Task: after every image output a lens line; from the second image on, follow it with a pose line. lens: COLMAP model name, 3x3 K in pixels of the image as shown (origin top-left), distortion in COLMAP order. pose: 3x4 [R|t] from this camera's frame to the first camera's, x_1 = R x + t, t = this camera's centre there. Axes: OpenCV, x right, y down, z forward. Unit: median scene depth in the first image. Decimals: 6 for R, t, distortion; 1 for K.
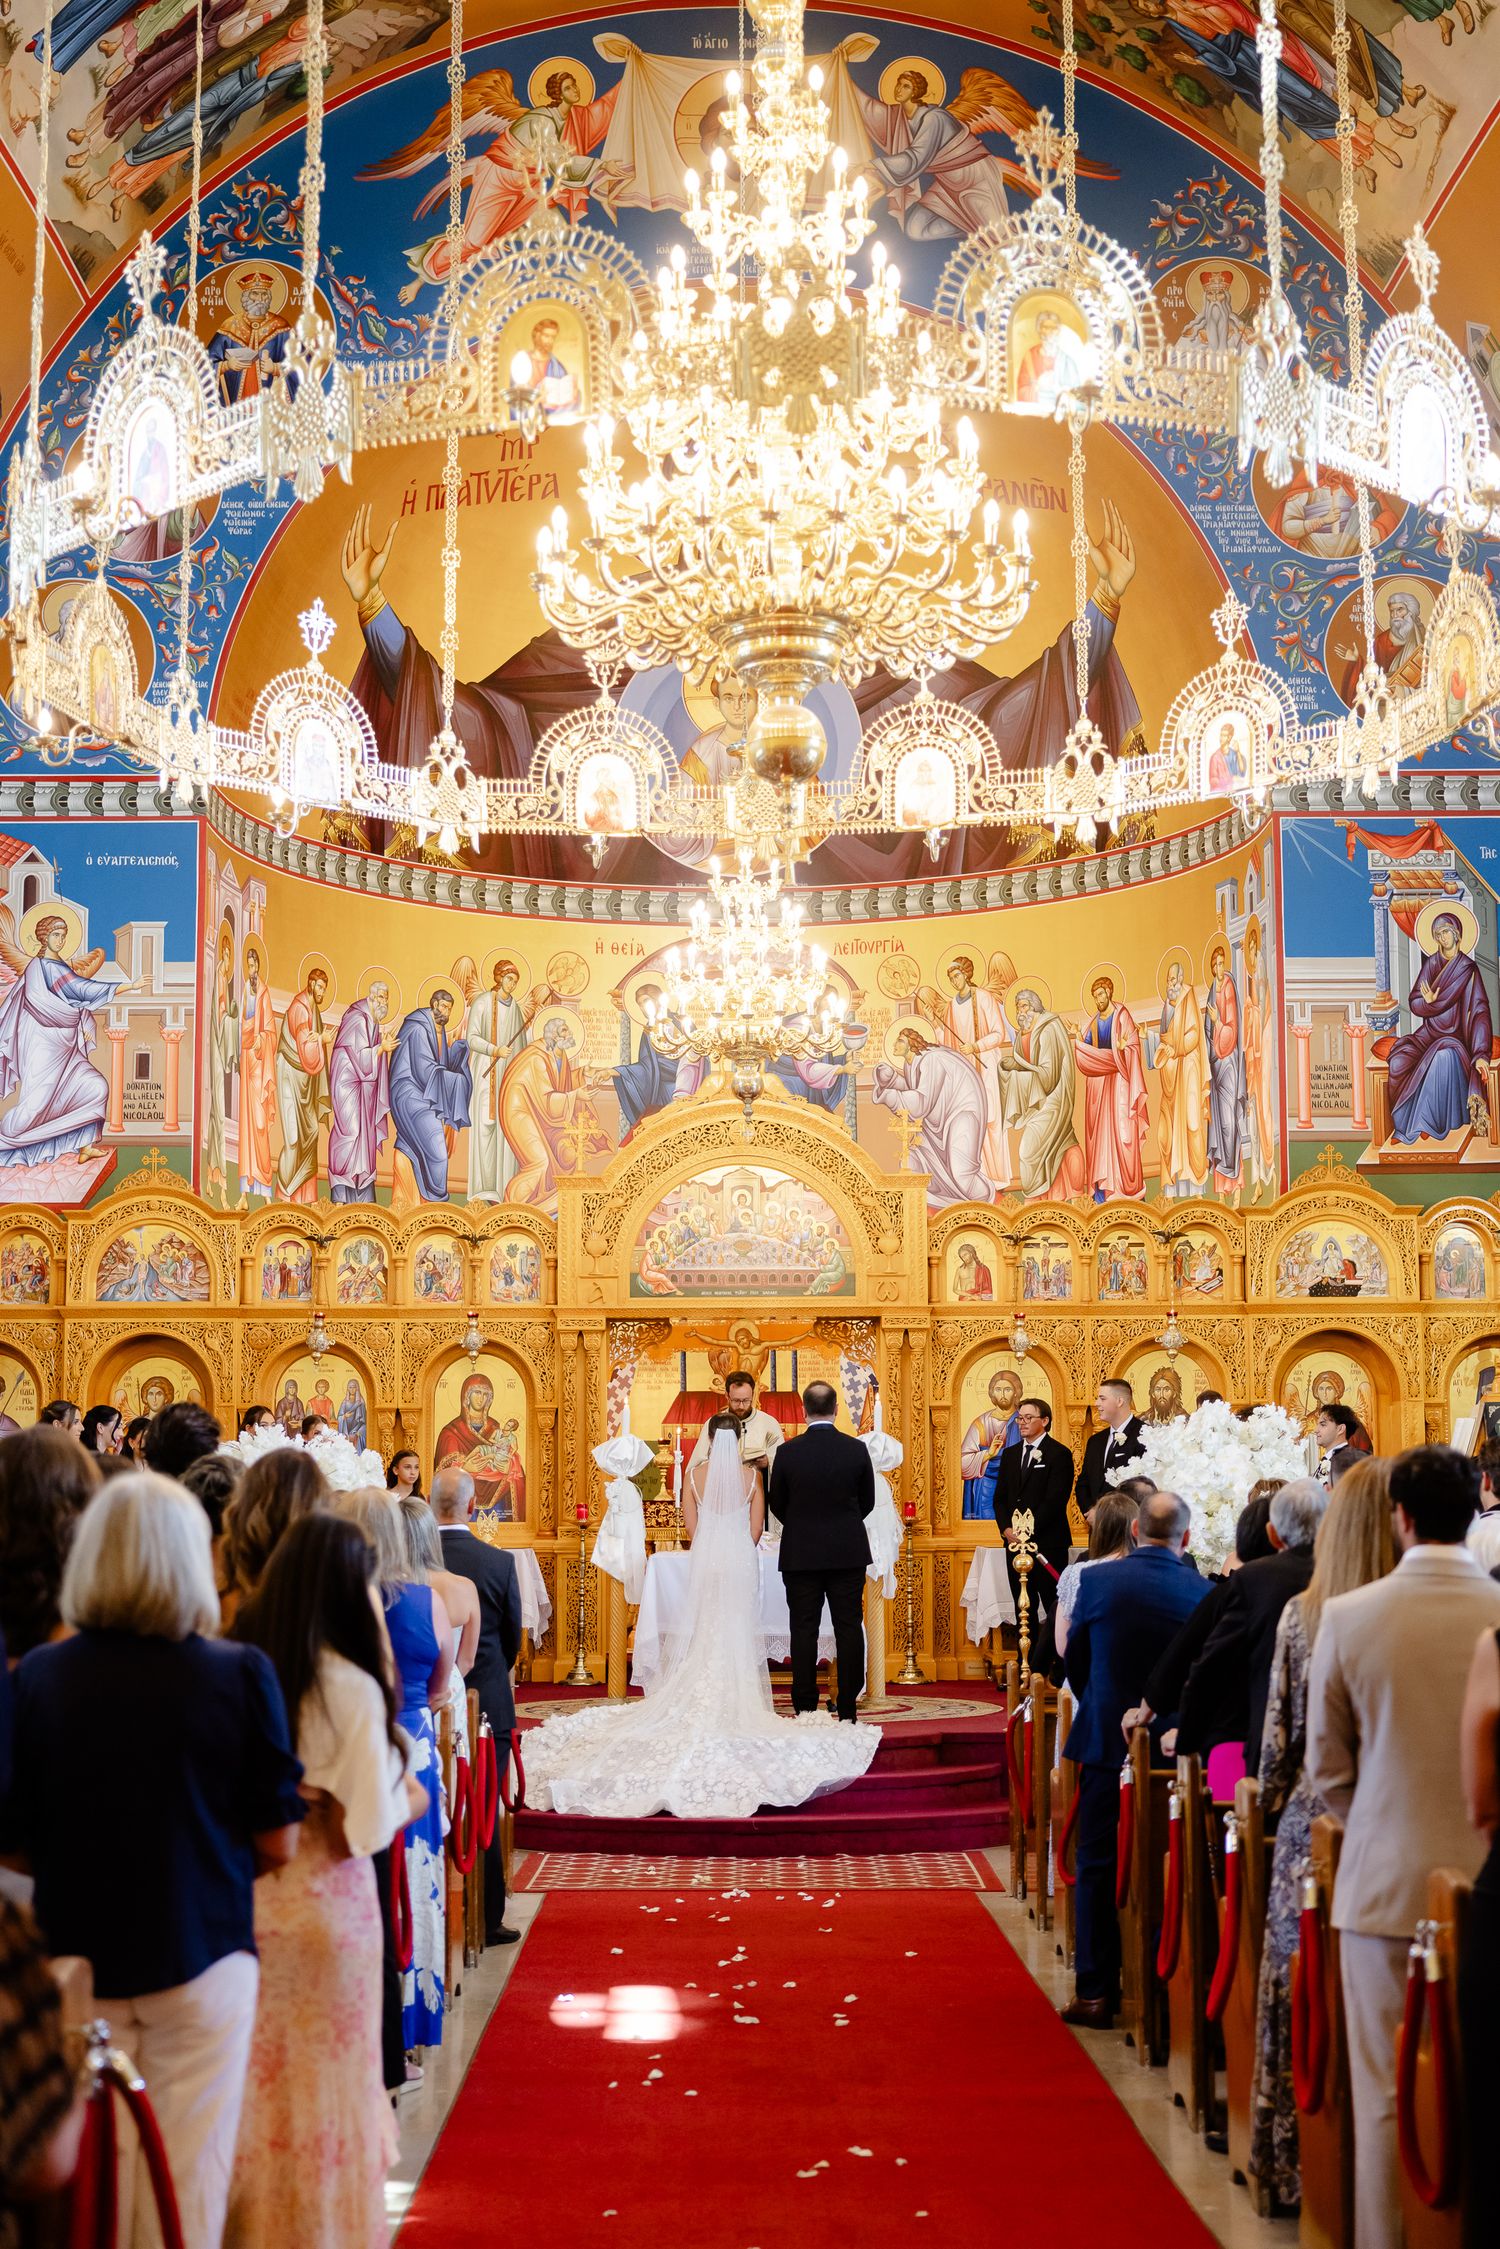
lens RADIAL K [[3214.2, 0, 693.7], [0, 3214.2, 1122.5], [0, 0, 1]] dist [-0.032877, -0.003651]
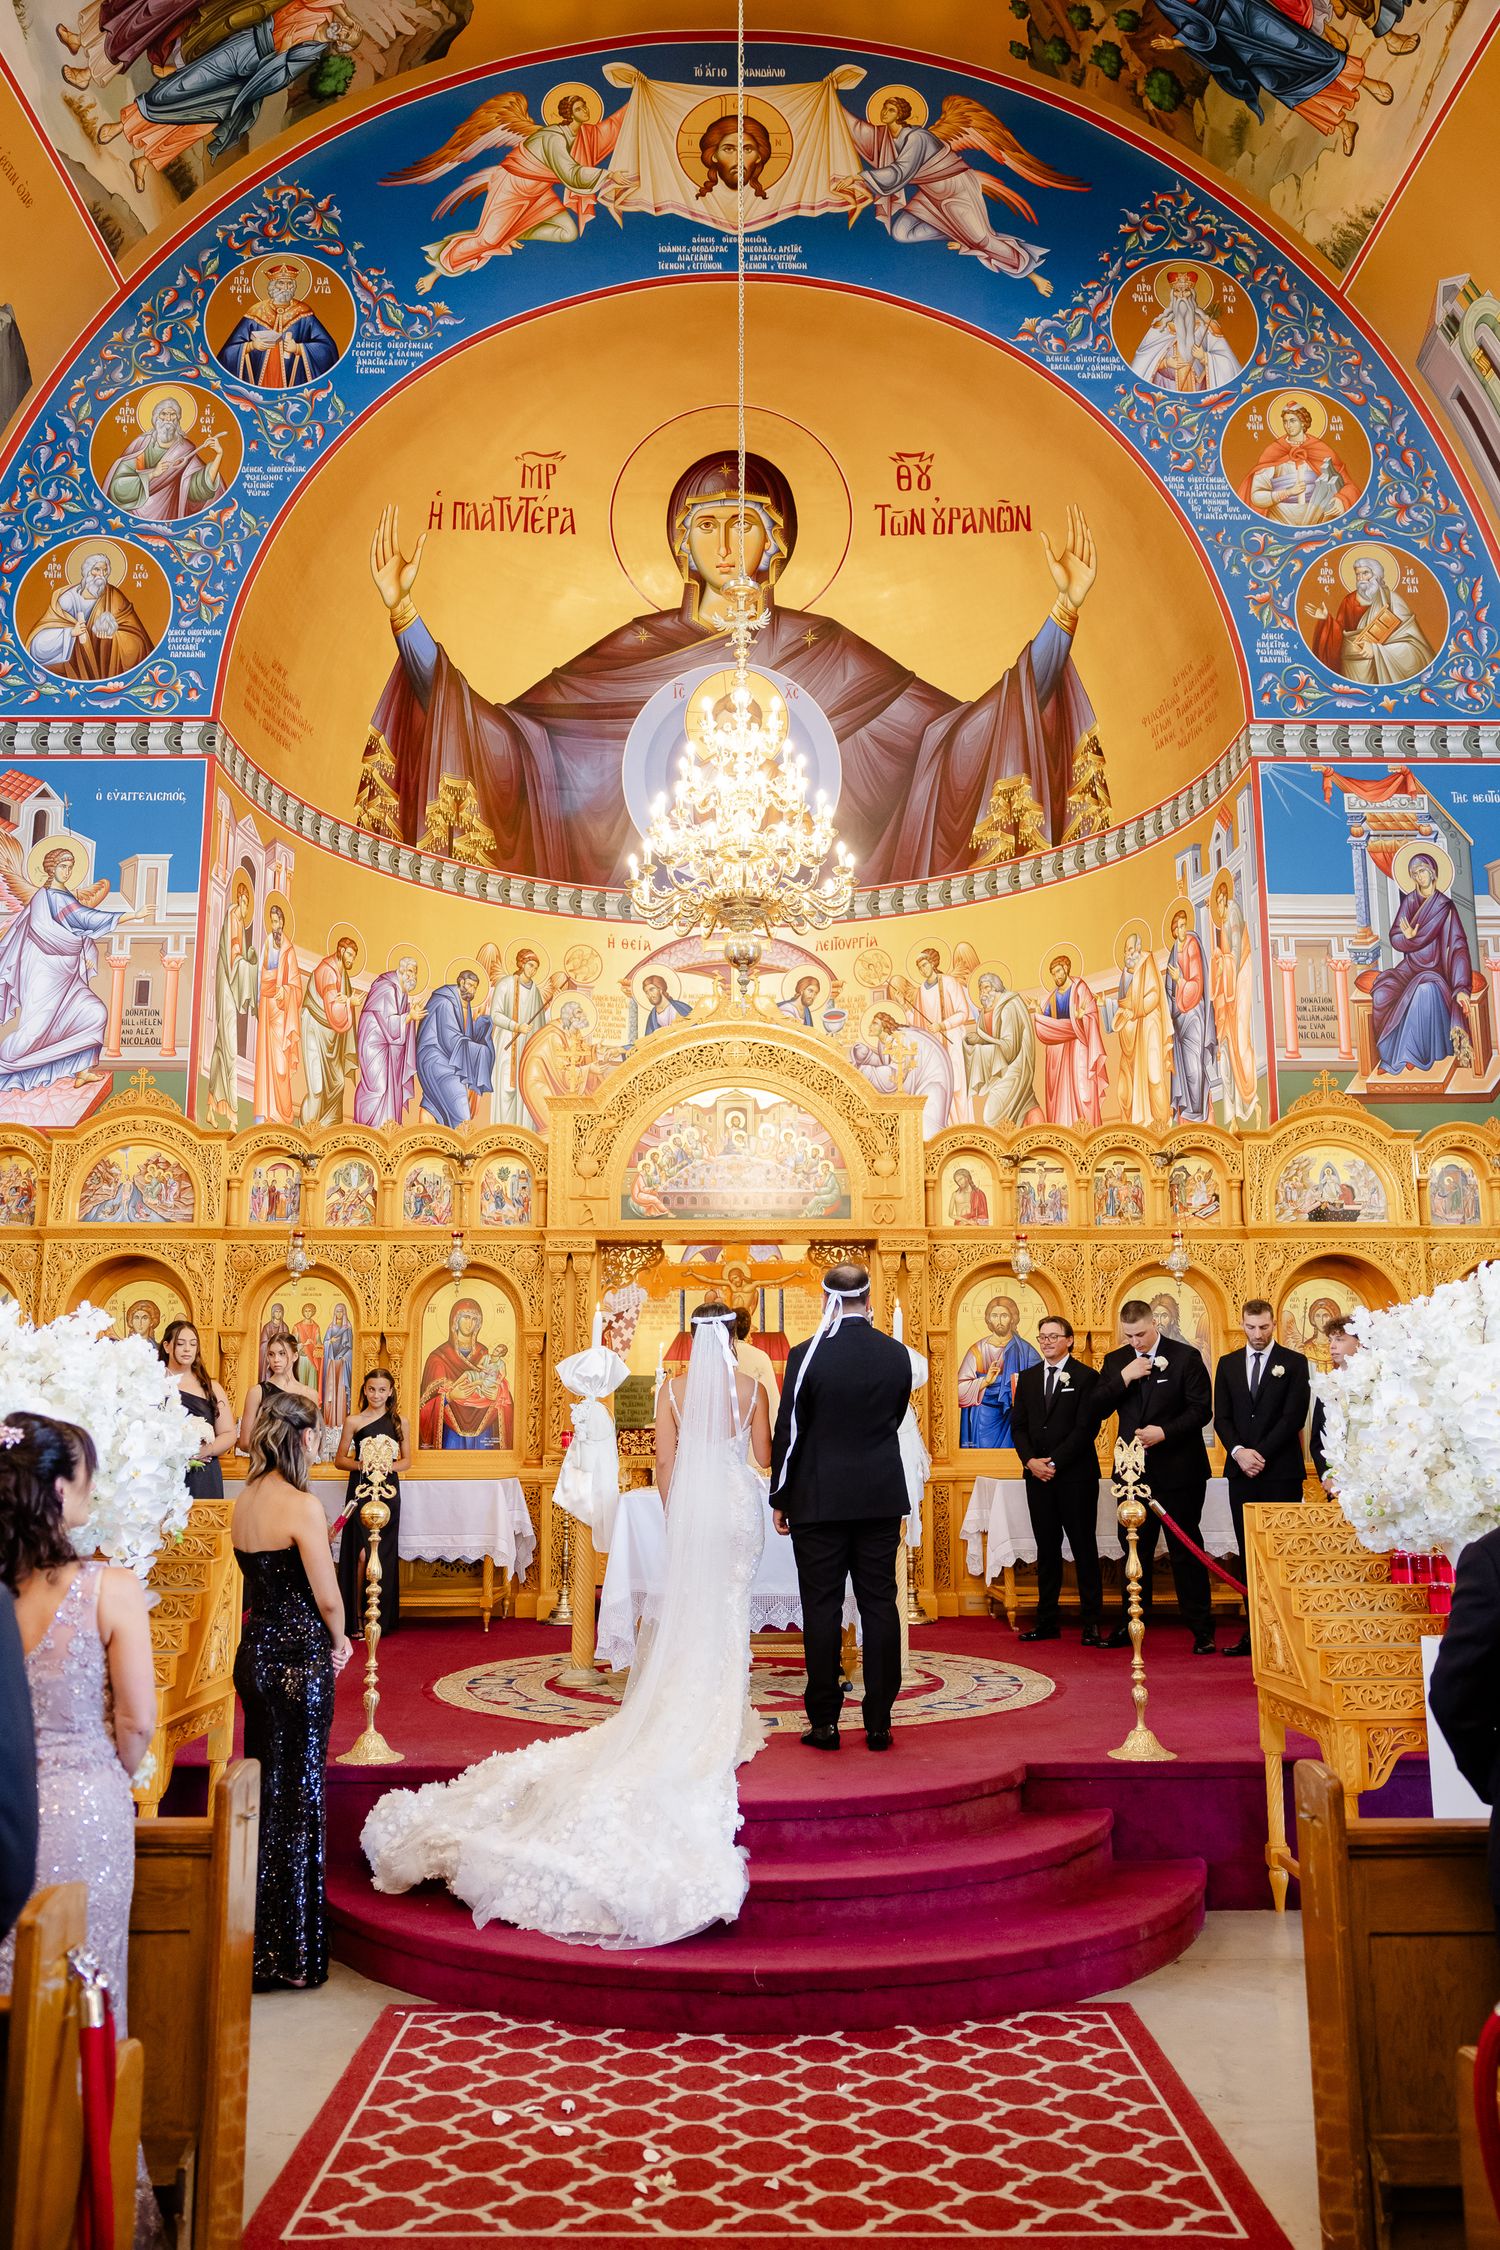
lens RADIAL K [[1791.3, 0, 733.7], [0, 1791.3, 1125.4], [0, 0, 1]] dist [-0.039671, 0.042101]
pose [[0.999875, 0.004917, 0.015001, 0.005958], [-0.004112, 0.998574, -0.053231, 0.052577], [-0.015242, 0.053163, 0.998470, 0.434801]]
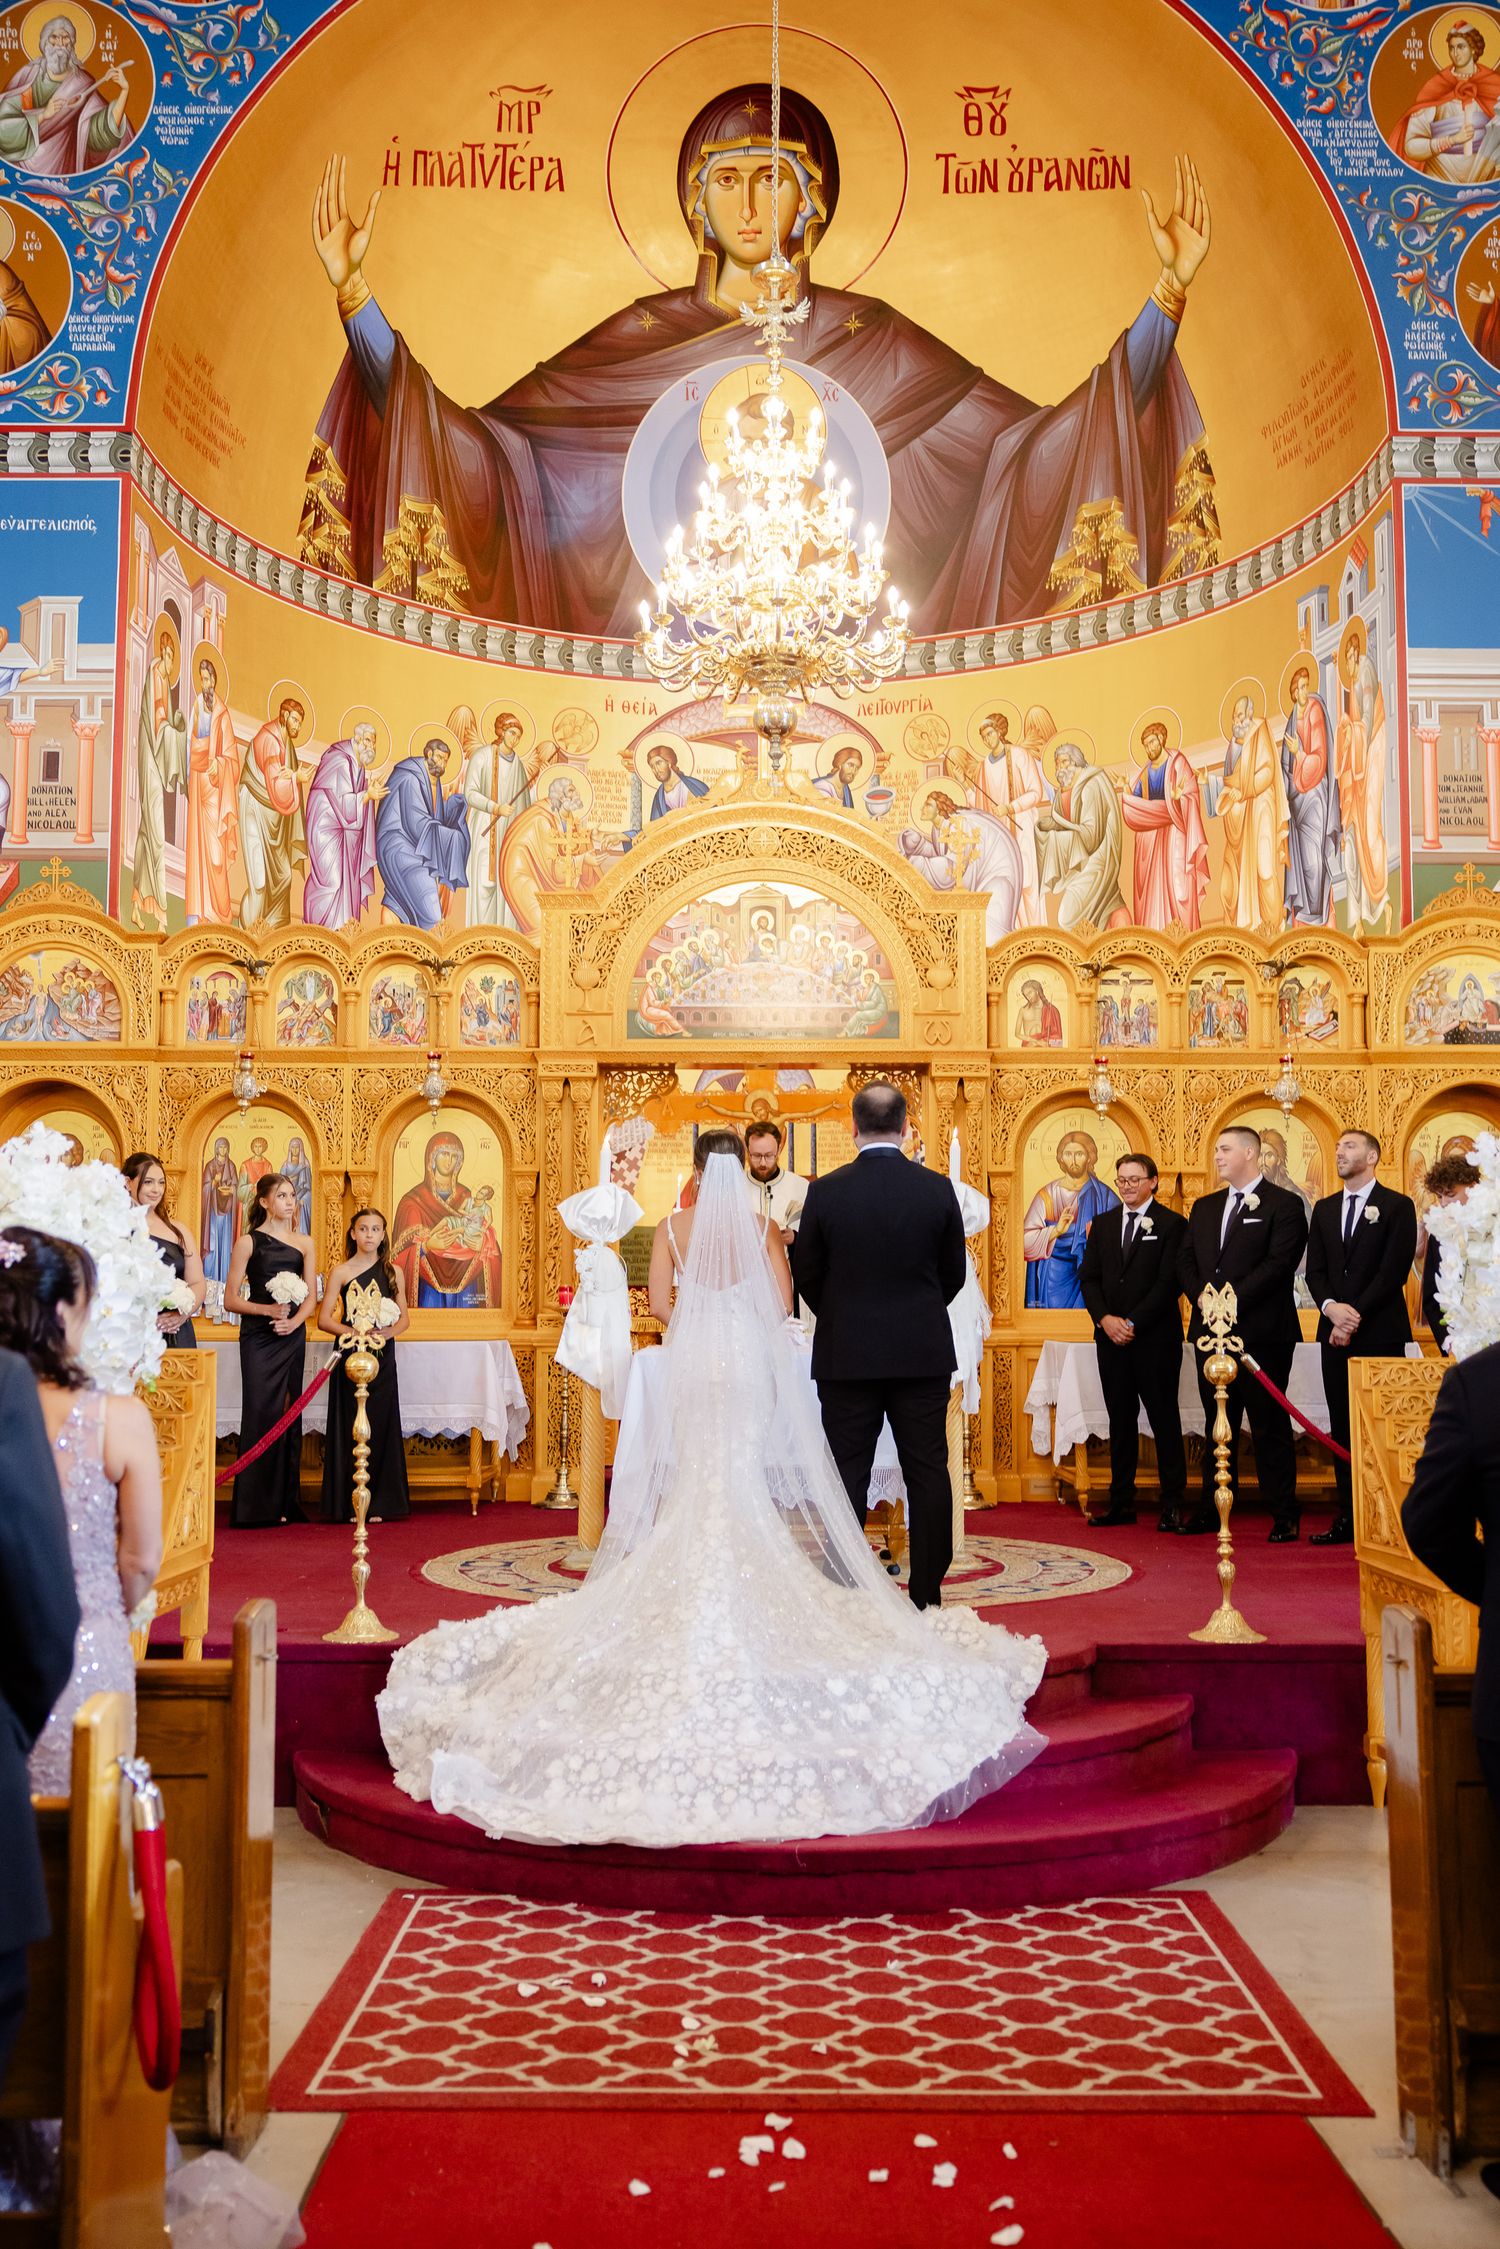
lens RADIAL K [[2201.7, 0, 735.7], [0, 2201.7, 1134.1], [0, 0, 1]] dist [-0.013471, 0.032013]
pose [[0.999929, 0.006656, 0.009843, 0.002597], [-0.007034, 0.999216, 0.038963, 0.054418], [-0.009576, -0.039029, 0.999192, 0.414761]]
